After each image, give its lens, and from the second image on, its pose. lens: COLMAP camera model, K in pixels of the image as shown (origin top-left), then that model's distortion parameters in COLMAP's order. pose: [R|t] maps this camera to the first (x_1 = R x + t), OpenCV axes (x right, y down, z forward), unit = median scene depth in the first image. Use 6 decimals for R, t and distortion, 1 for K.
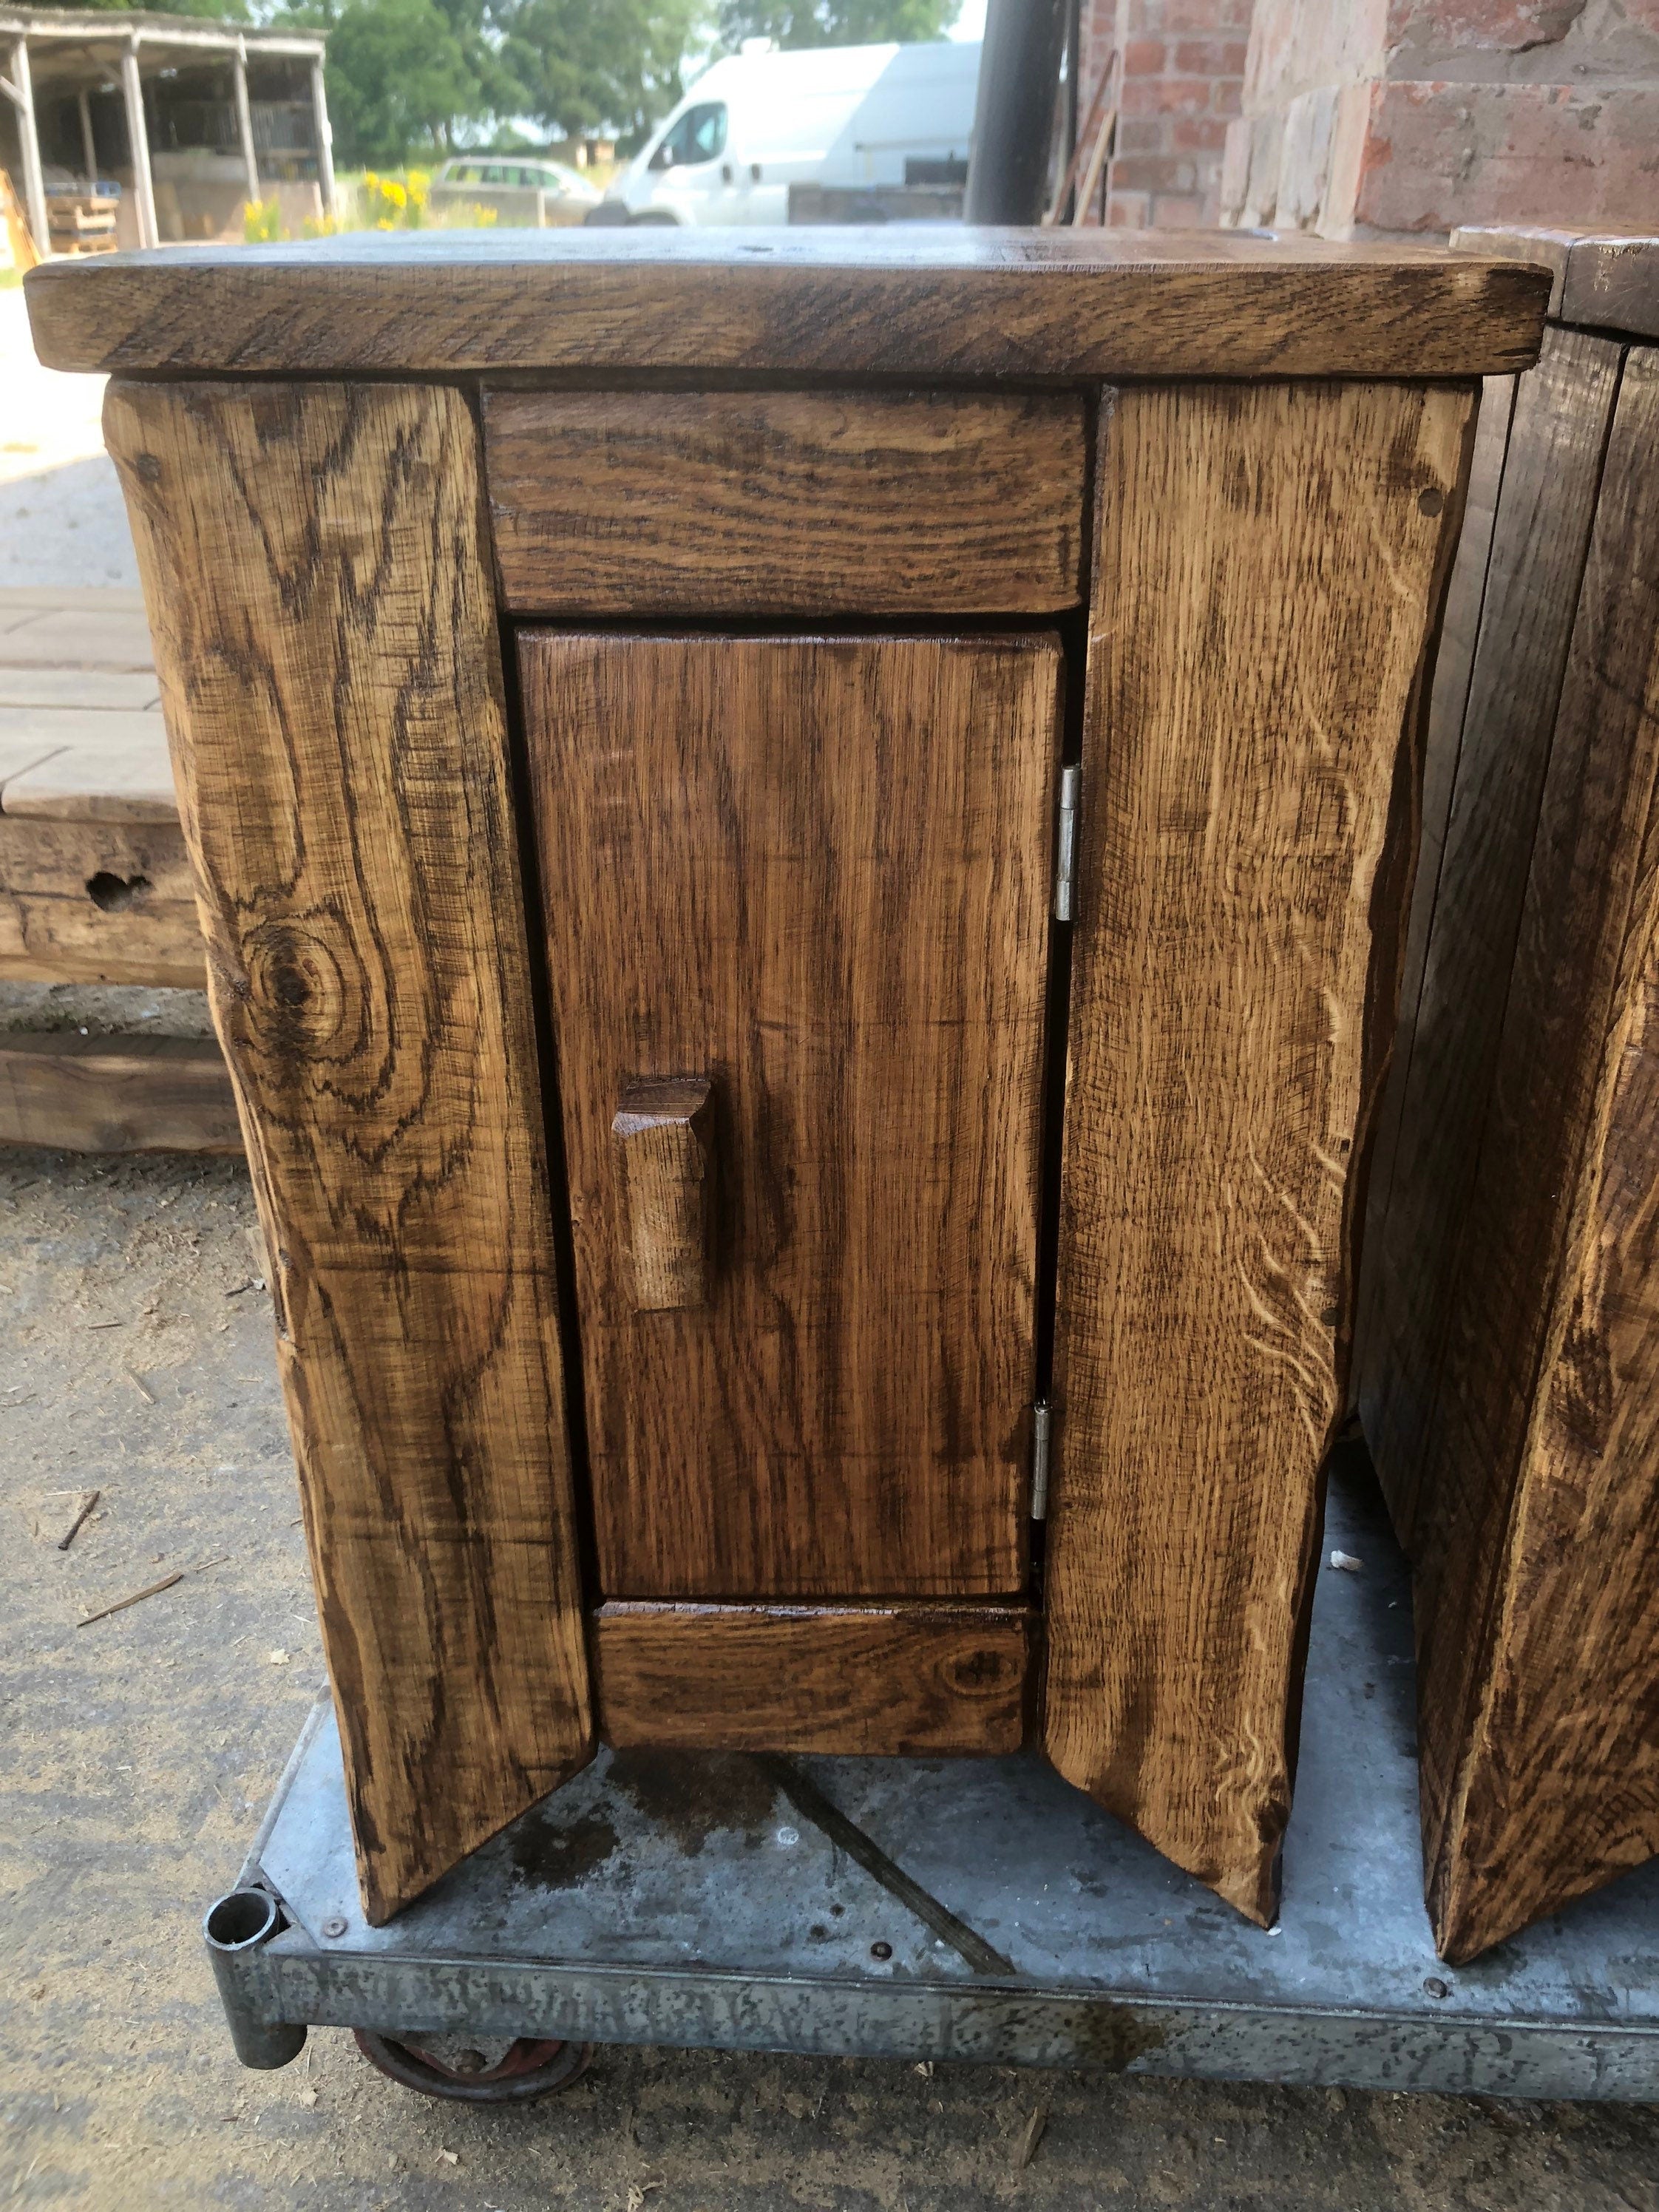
lens RADIAL K [[1841.8, 0, 837.9], [0, 1841.8, 1095.5], [0, 0, 1]] dist [0.028872, -0.038123]
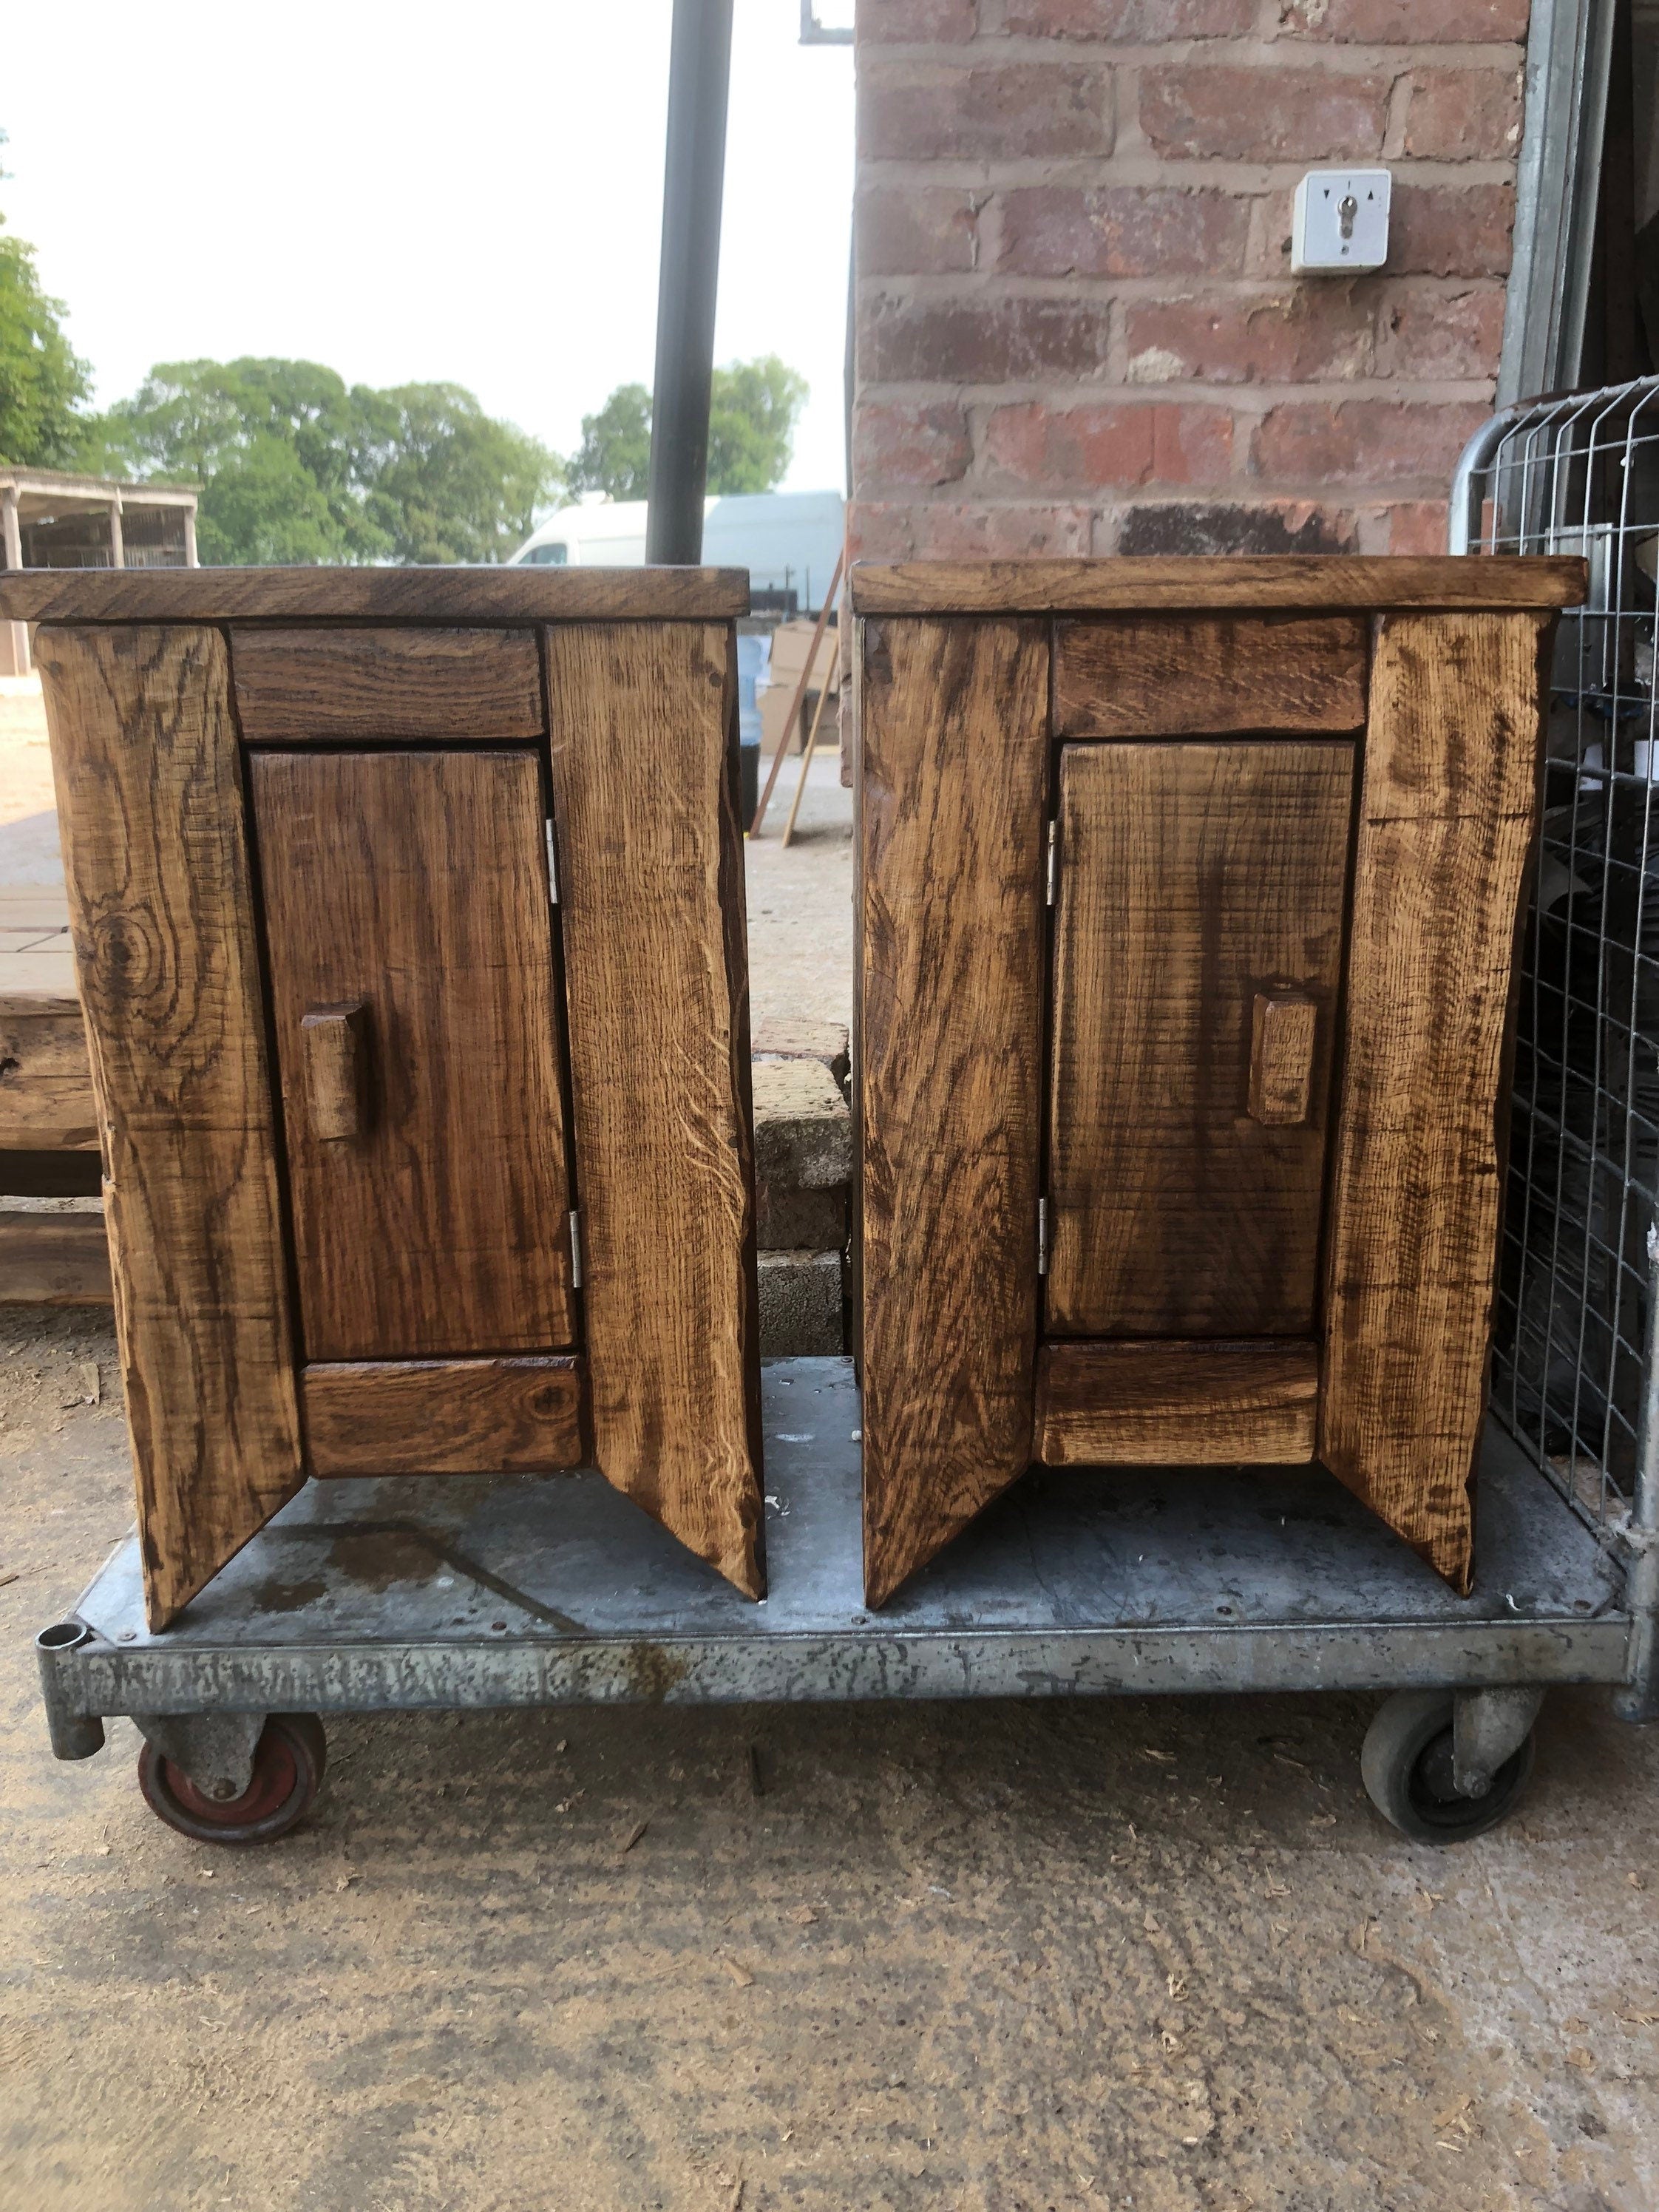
lens RADIAL K [[1841.8, 0, 840.0], [0, 1841.8, 1071.1], [0, 0, 1]] dist [0.028872, -0.038123]
pose [[0.996511, -0.025732, 0.079399, 0.228398], [0.042095, 0.976389, -0.211878, 0.418076], [-0.072073, 0.214481, 0.974065, -0.693335]]
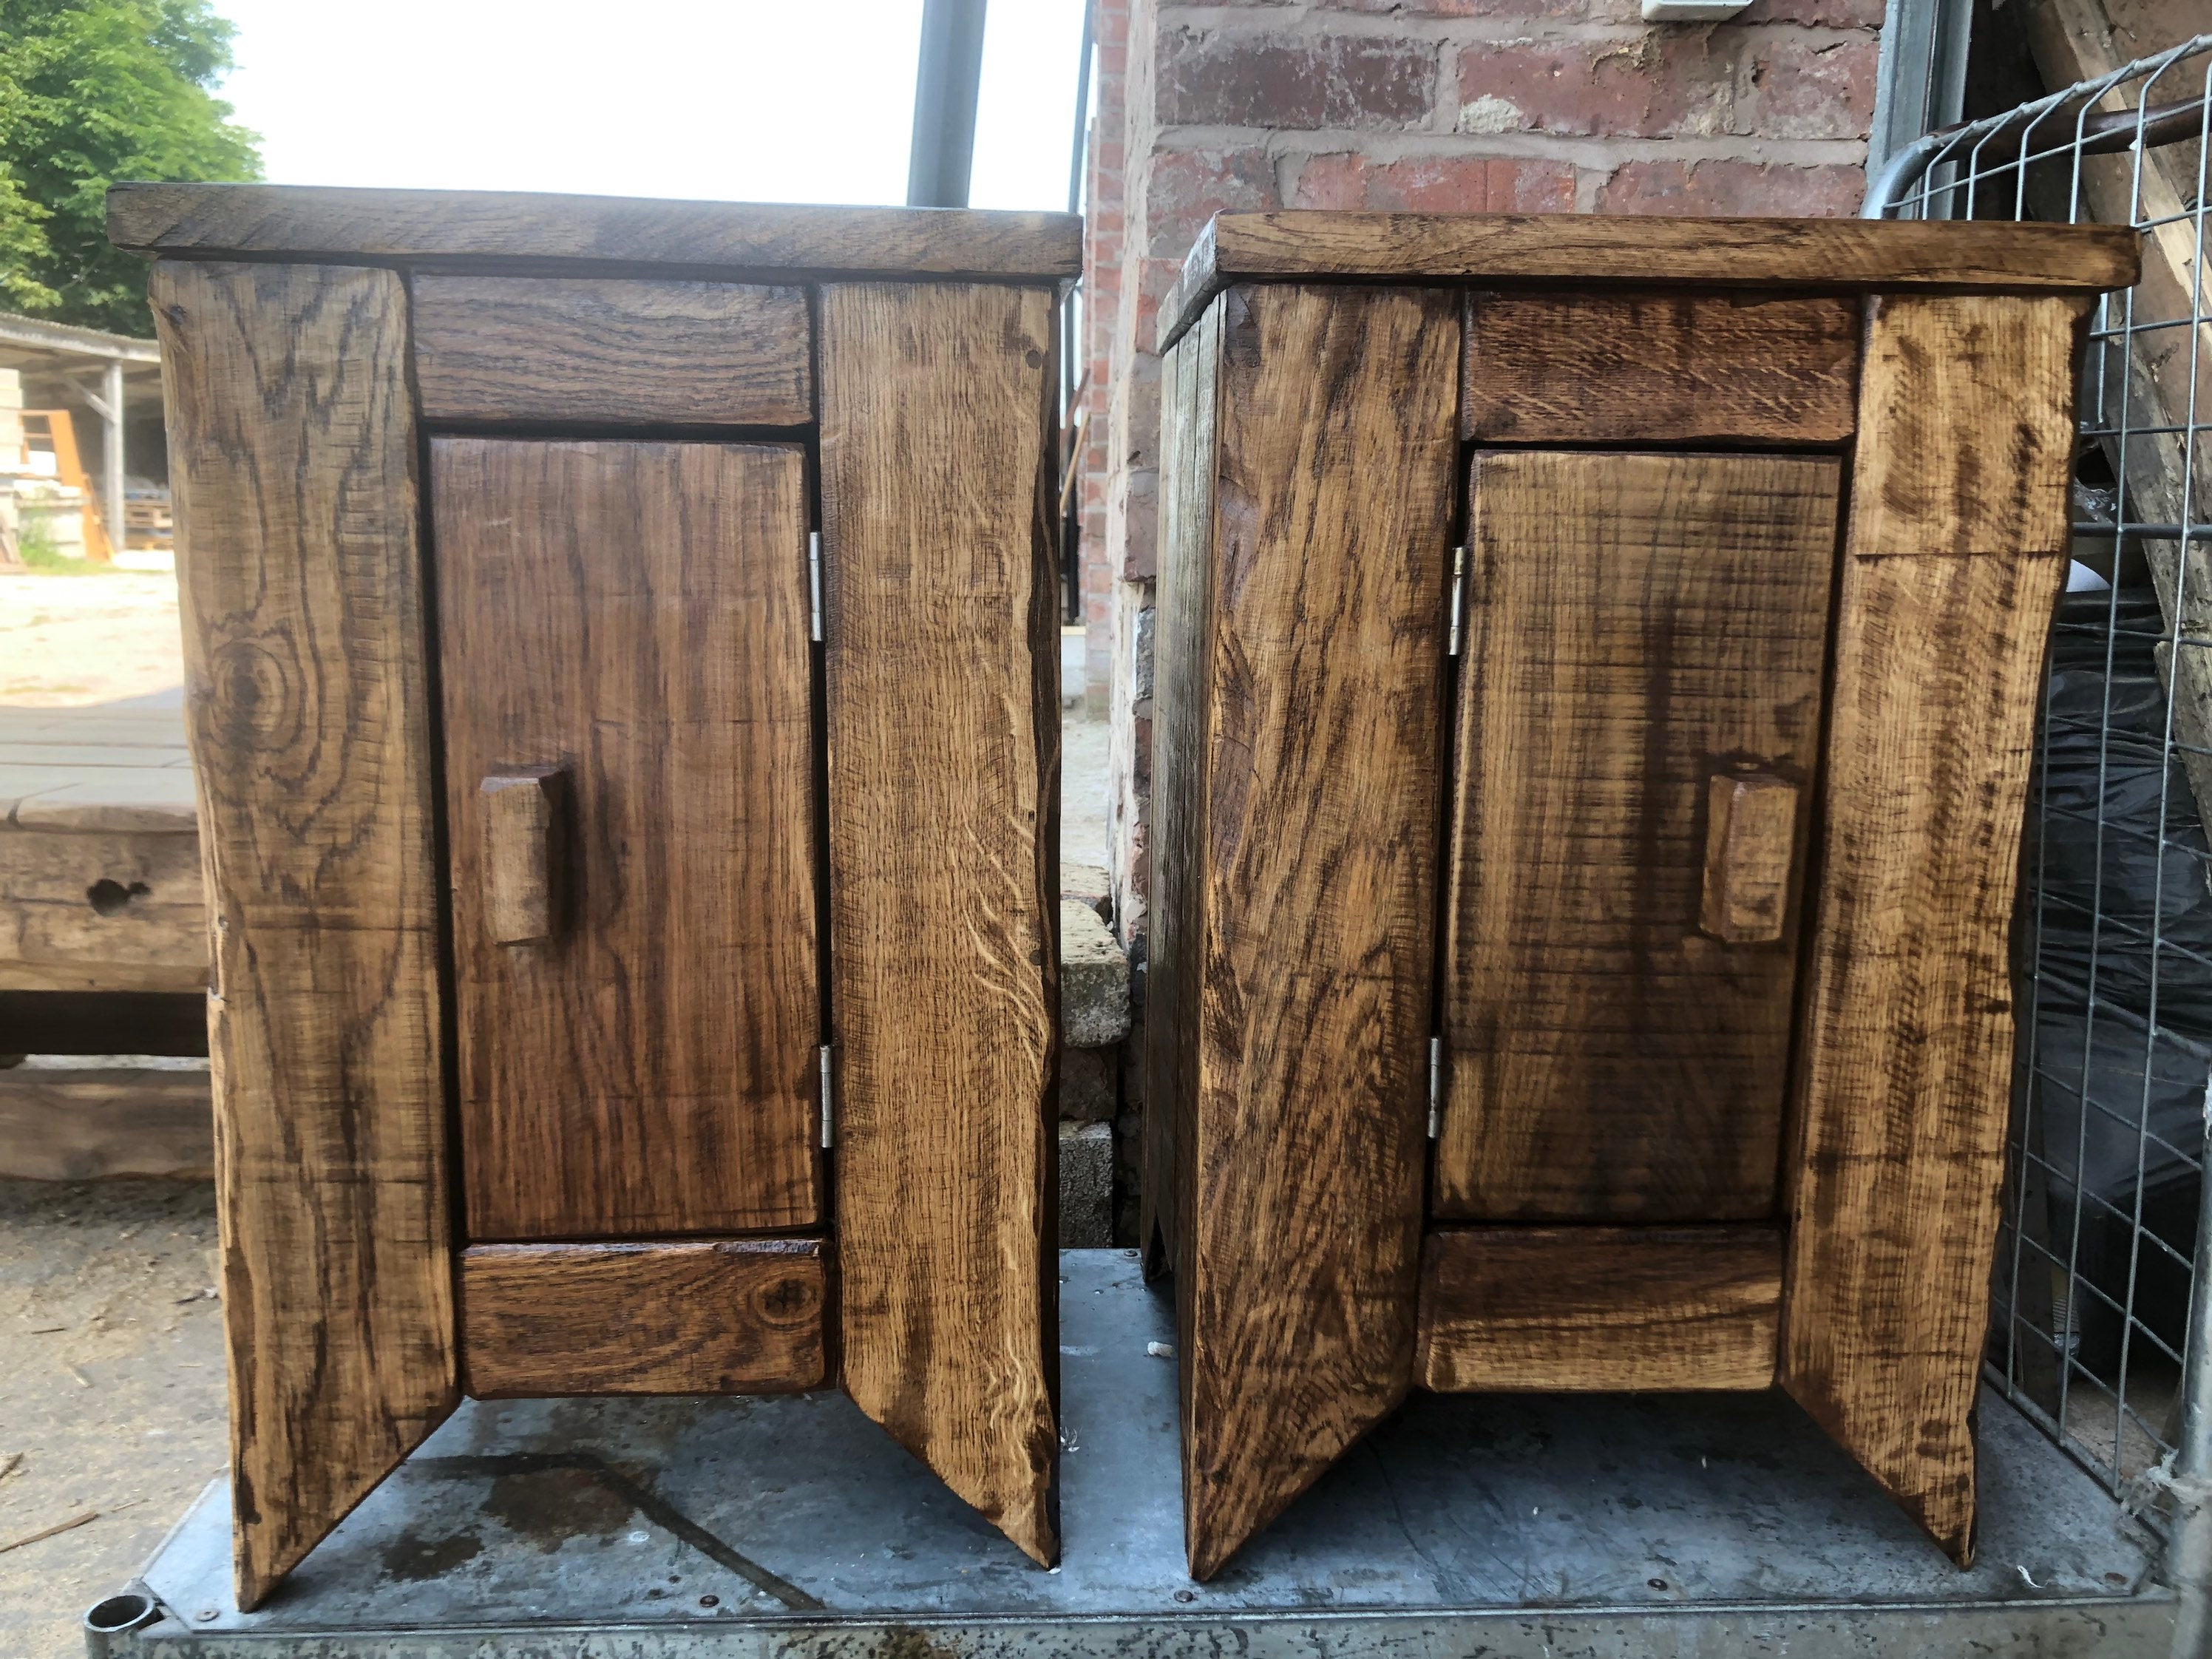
lens RADIAL K [[1841.8, 0, 1092.8], [0, 1841.8, 789.4], [0, 0, 1]] dist [0.028872, -0.038123]
pose [[0.993813, -0.000095, 0.111067, 0.156687], [0.033917, 0.952492, -0.302671, 0.403122], [-0.105762, 0.304565, 0.946602, -0.303365]]
